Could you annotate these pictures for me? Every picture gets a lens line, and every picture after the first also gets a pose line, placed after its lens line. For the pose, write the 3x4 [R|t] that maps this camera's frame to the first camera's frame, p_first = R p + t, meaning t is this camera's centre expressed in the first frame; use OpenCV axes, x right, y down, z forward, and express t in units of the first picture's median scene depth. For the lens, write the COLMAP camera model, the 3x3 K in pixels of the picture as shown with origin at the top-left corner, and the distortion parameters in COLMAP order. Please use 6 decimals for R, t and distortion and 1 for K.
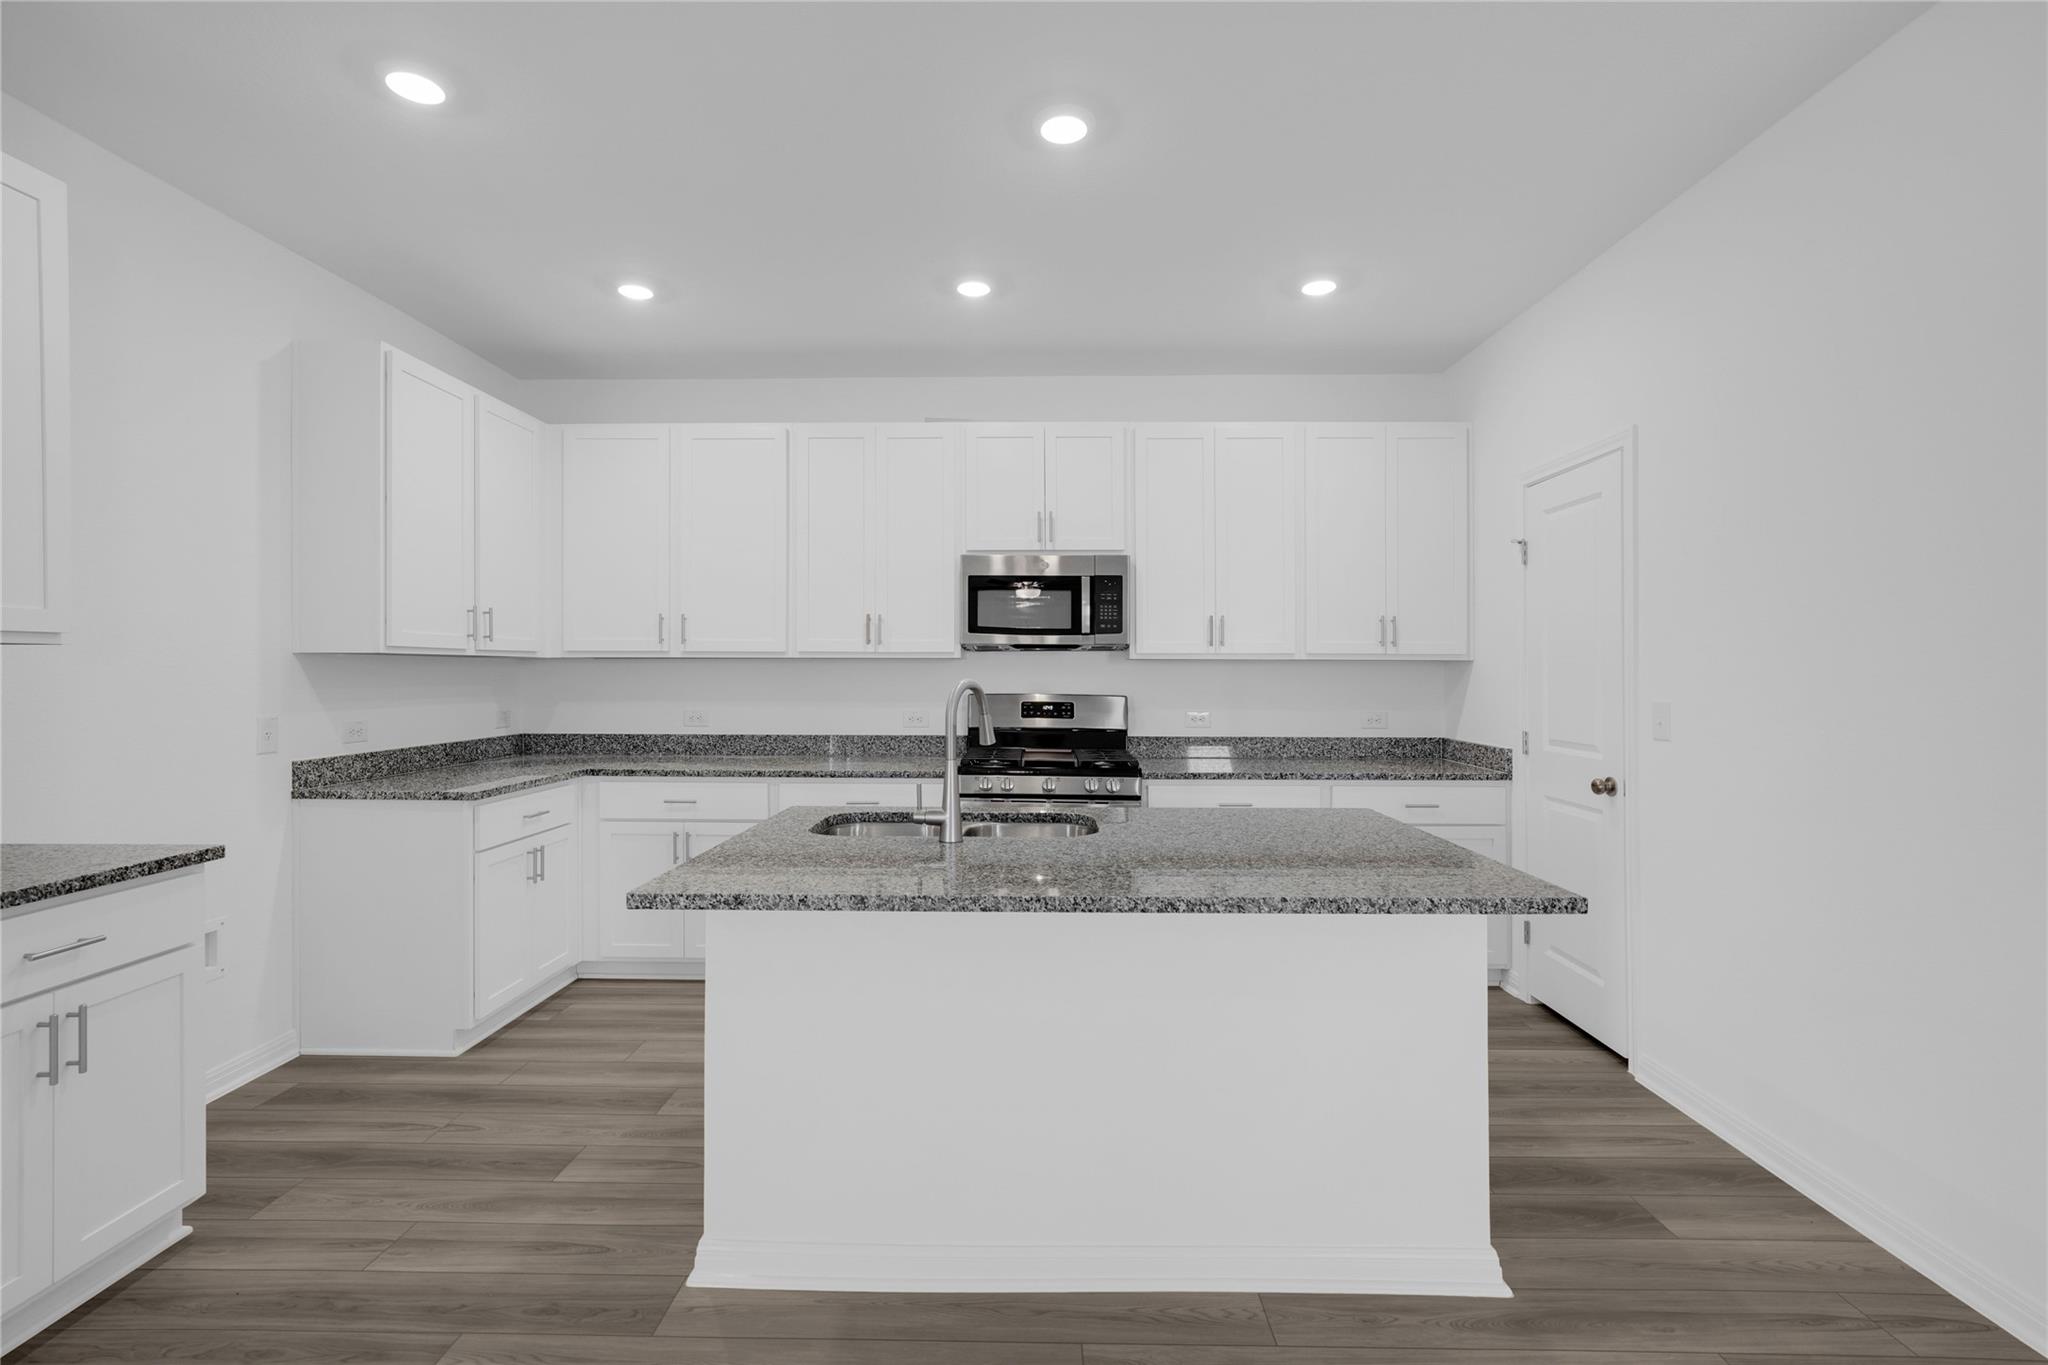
lens RADIAL K [[939.6, 0, 1020.6], [0, 939.6, 664.4], [0, 0, 1]] dist [0.002762, 0.000186]
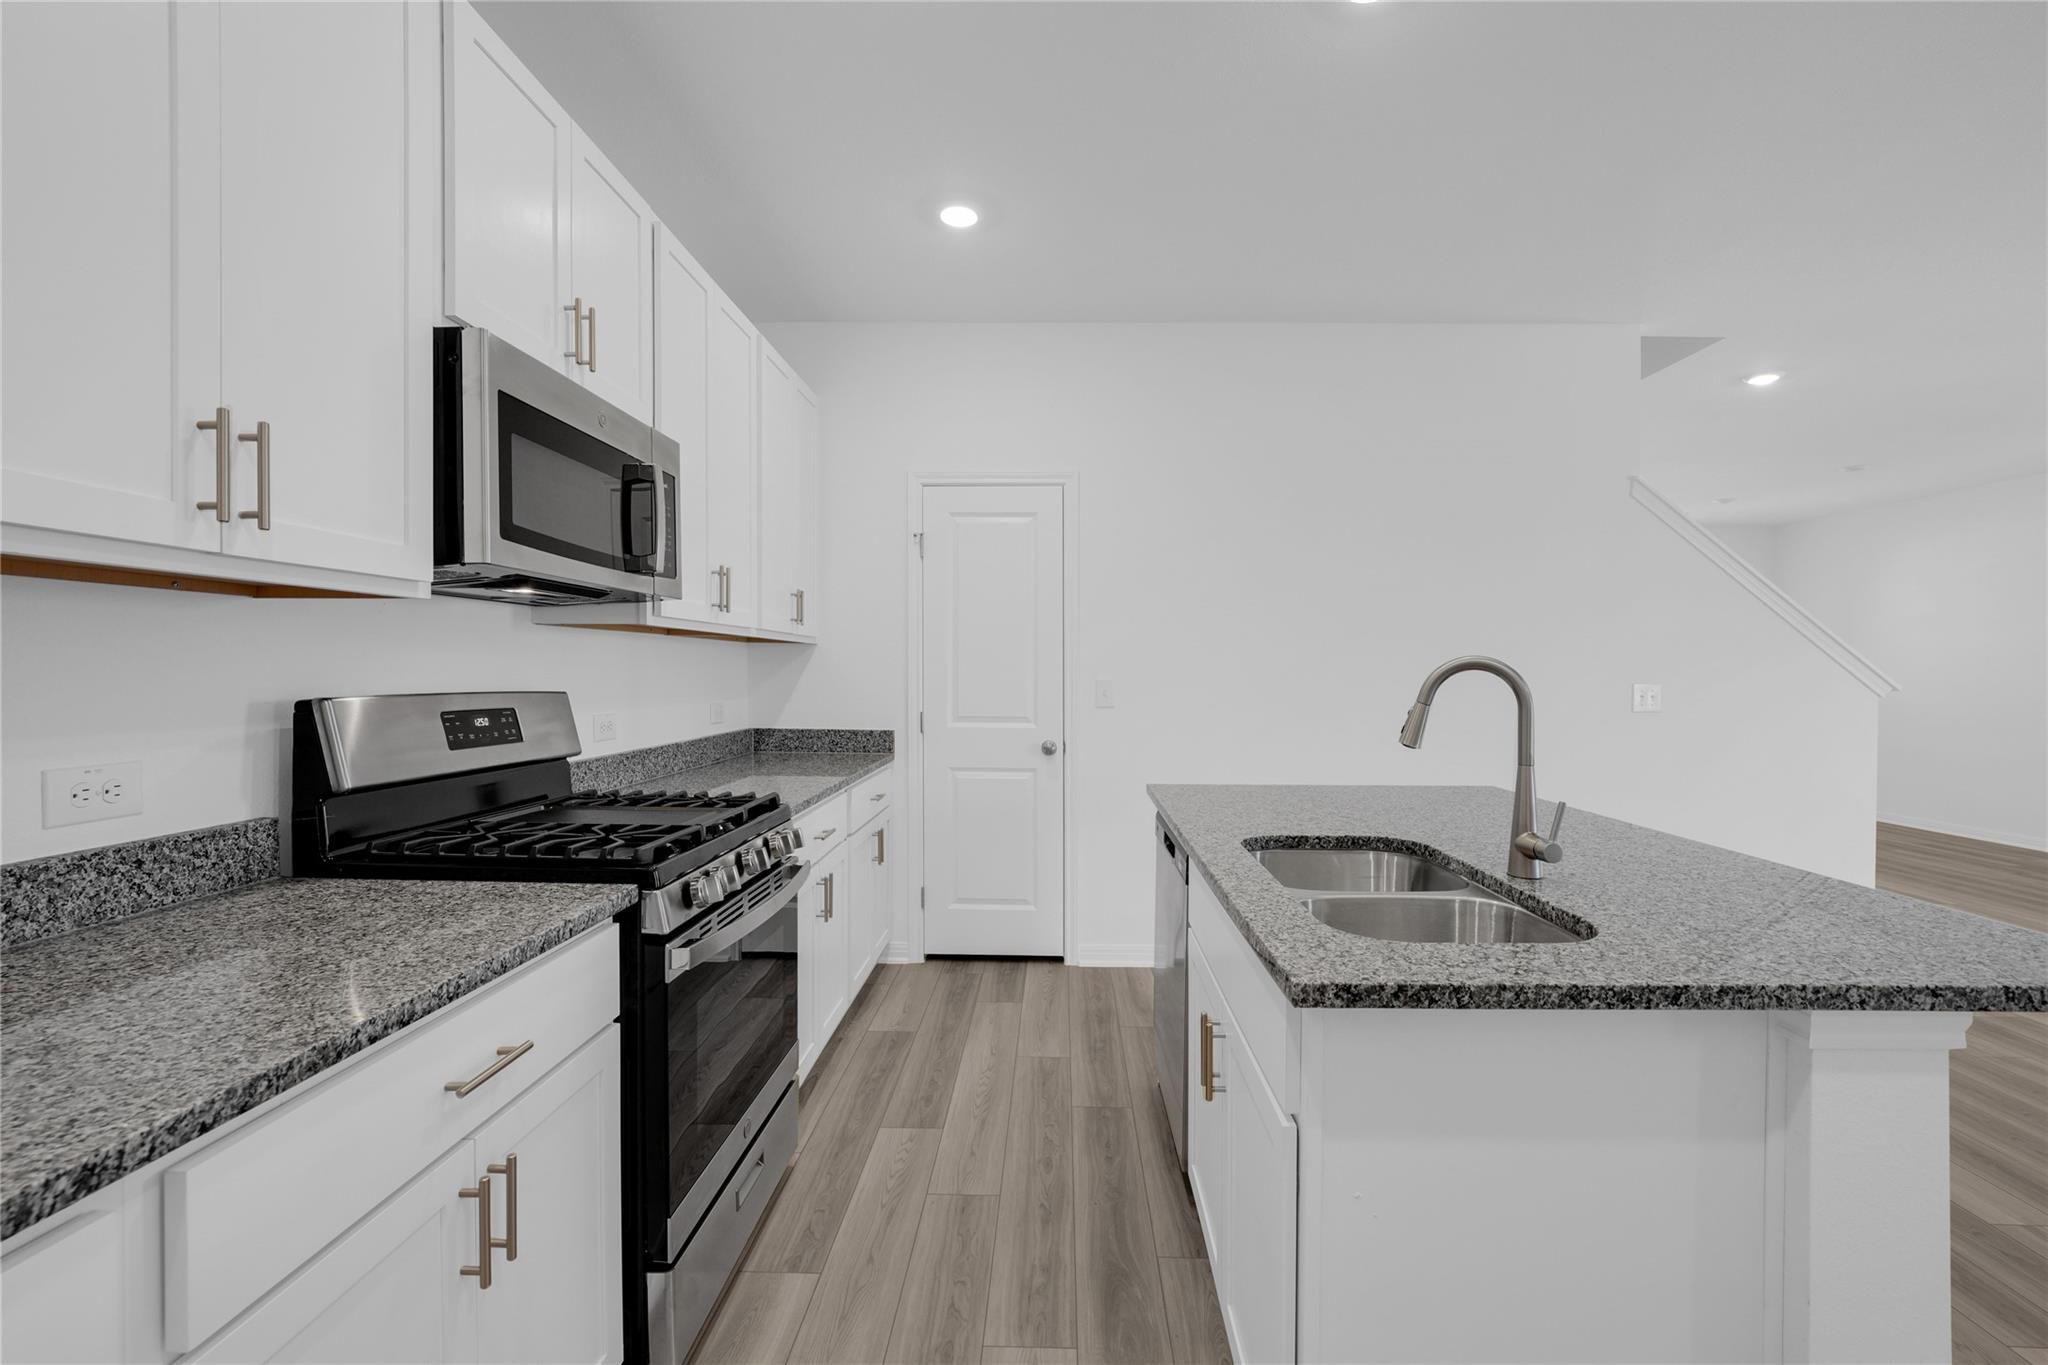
lens RADIAL K [[856.9, 0, 1029.1], [0, 856.9, 675.4], [0, 0, 1]] dist [-0.001510, -0.000097]
pose [[0.022697, -0.008636, 0.999705, -0.400540], [-0.014676, 0.999852, 0.008971, 0.016399], [-0.999635, -0.014876, 0.022567, 0.766258]]
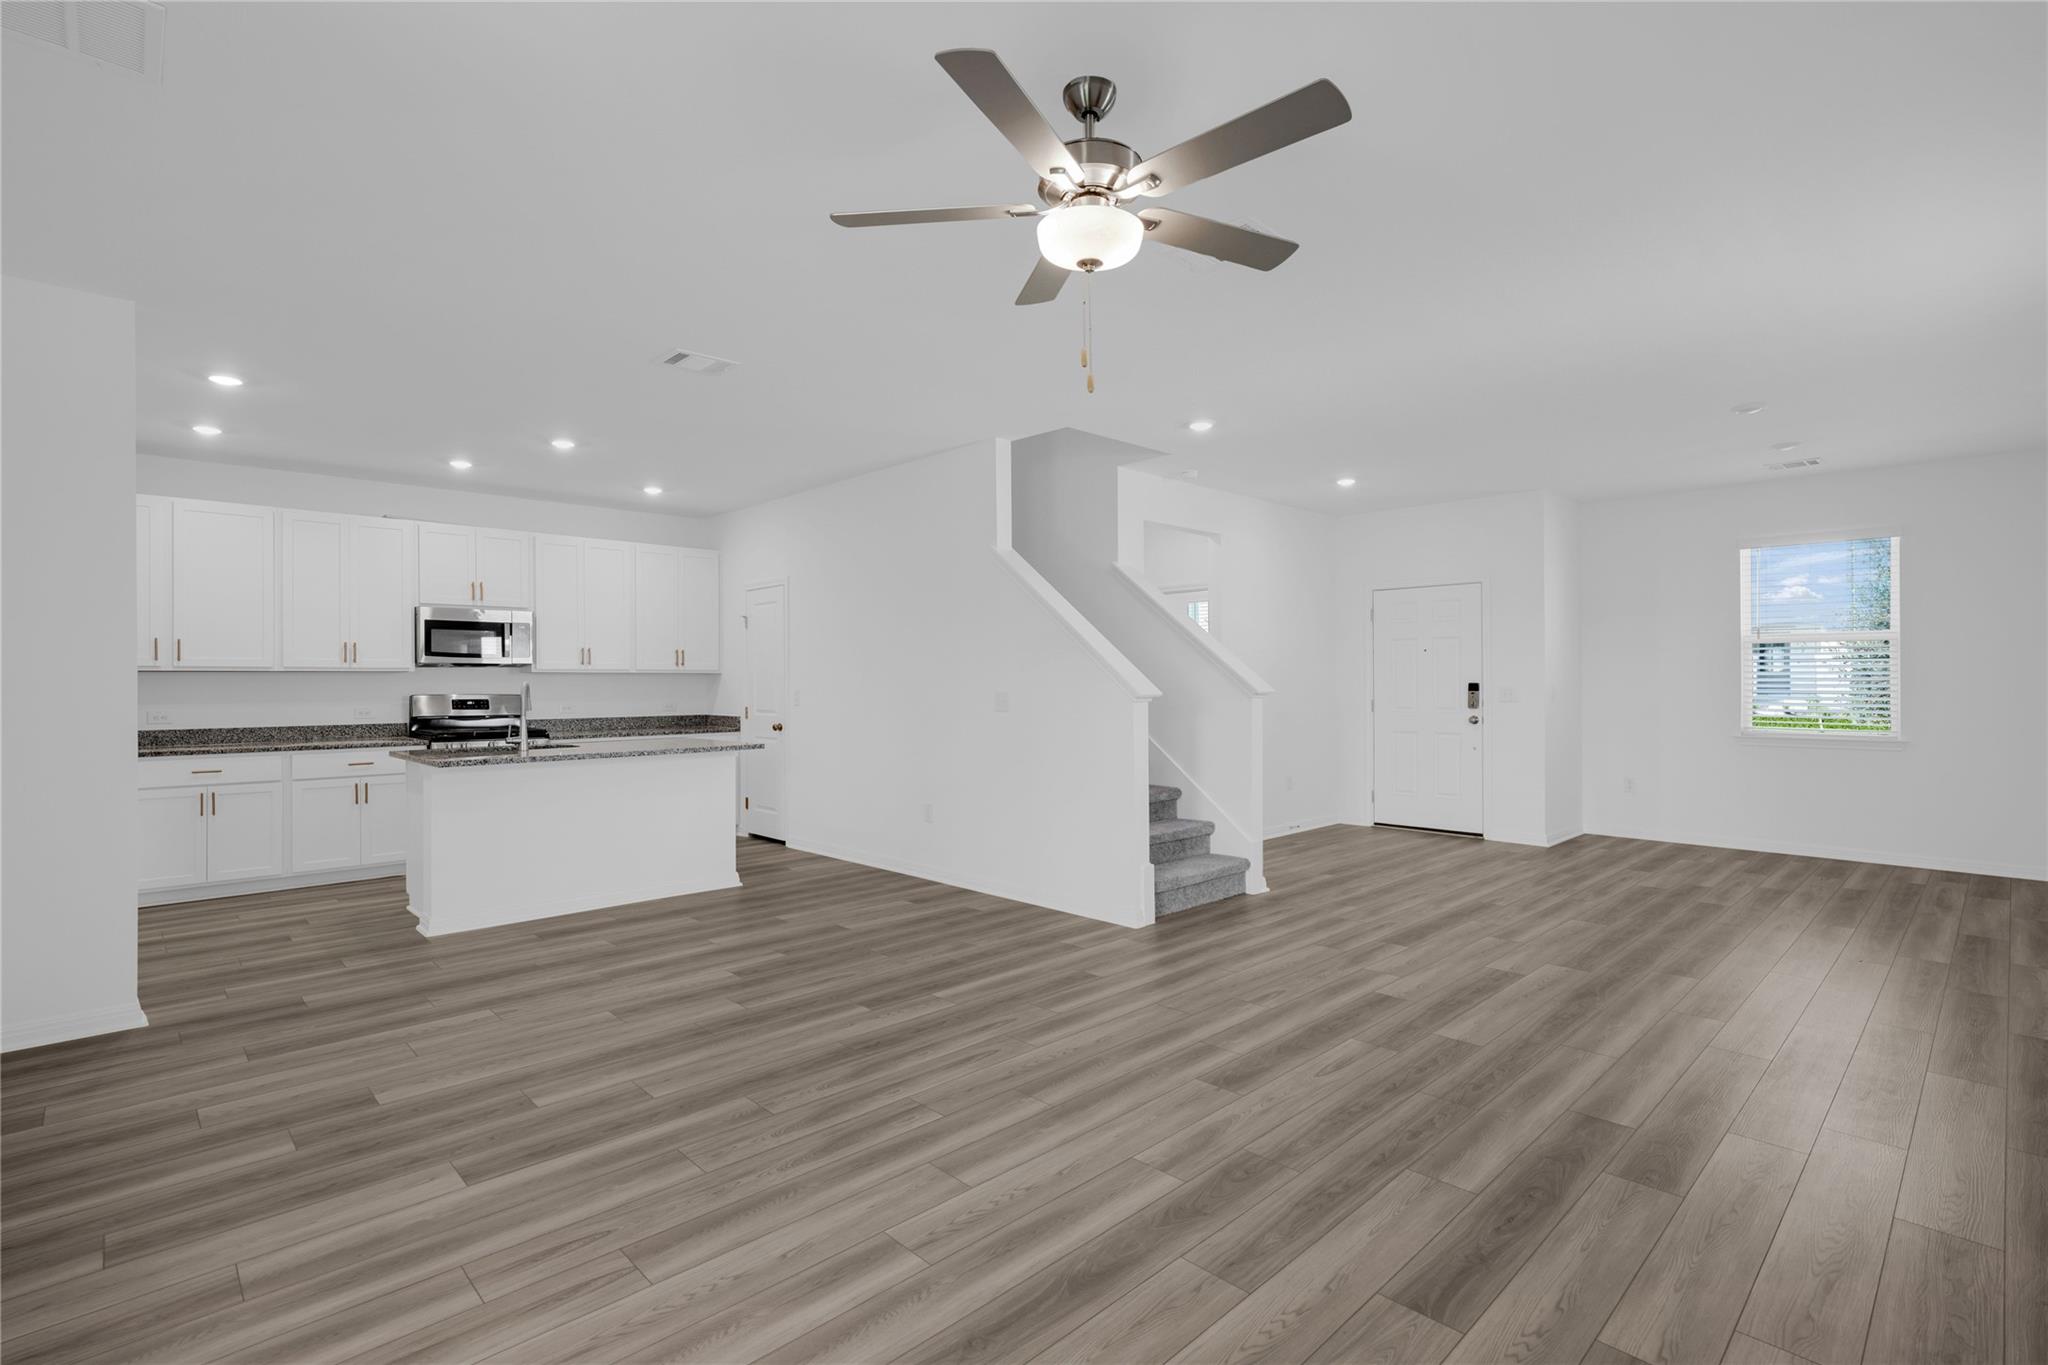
lens RADIAL K [[939.6, 0, 1014.1], [0, 939.6, 661.2], [0, 0, 1]] dist [0.002762, 0.000186]
pose [[0.715030, 0.009412, 0.699030, -0.452819], [0.001299, 0.999890, -0.014791, 0.000354], [-0.699092, 0.011484, 0.714939, -0.827099]]
